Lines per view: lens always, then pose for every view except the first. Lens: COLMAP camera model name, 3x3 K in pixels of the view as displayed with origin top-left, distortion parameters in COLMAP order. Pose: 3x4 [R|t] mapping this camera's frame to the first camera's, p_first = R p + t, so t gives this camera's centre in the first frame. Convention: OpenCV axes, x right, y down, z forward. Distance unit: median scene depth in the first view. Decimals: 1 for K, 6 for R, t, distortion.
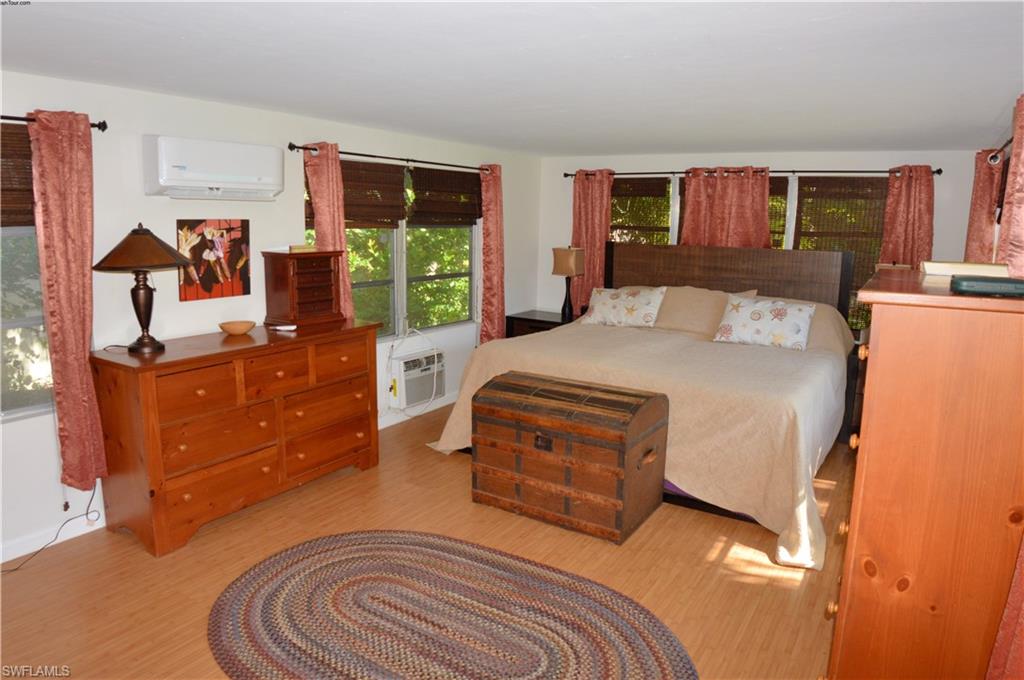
lens RADIAL K [[652.6, 0, 510.0], [0, 652.6, 340.4], [0, 0, 1]] dist [-0.092645, 0.006622]
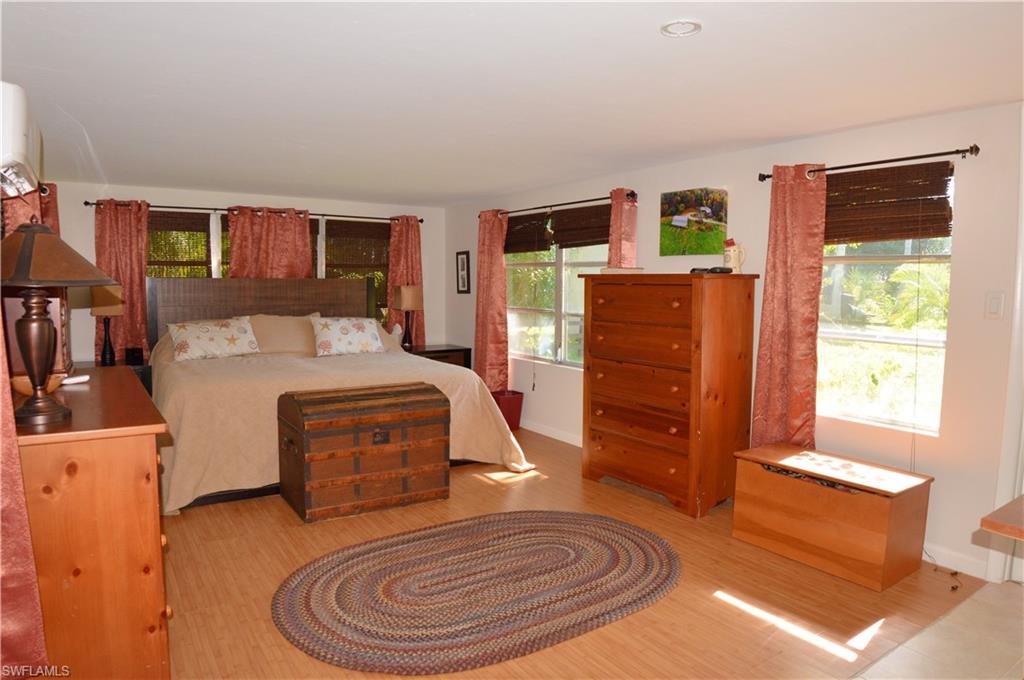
lens RADIAL K [[652.6, 0, 505.6], [0, 652.6, 343.2], [0, 0, 1]] dist [-0.092645, 0.006622]
pose [[0.409116, -0.094046, 0.907623, -0.819114], [0.161014, 0.986507, 0.029641, -0.003301], [-0.898164, 0.134014, 0.418738, 0.288523]]
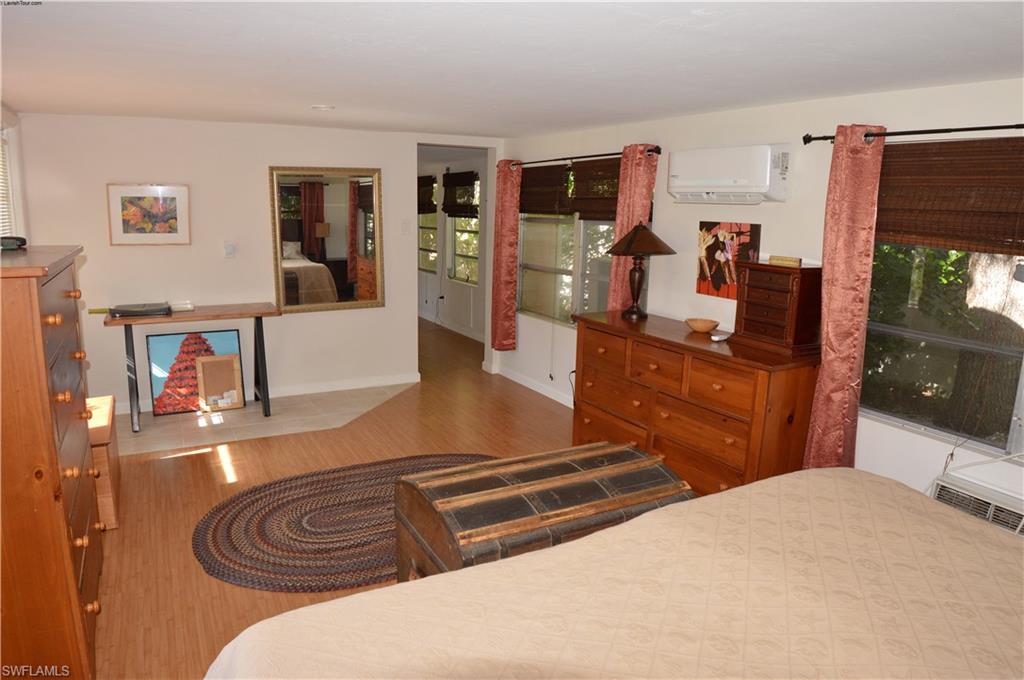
lens RADIAL K [[652.6, 0, 517.1], [0, 652.6, 343.0], [0, 0, 1]] dist [-0.092645, 0.006622]
pose [[-0.462412, 0.149584, -0.873957, 0.650467], [-0.196687, 0.943805, 0.265606, -0.216686], [0.864575, 0.294716, -0.407005, 1.193131]]
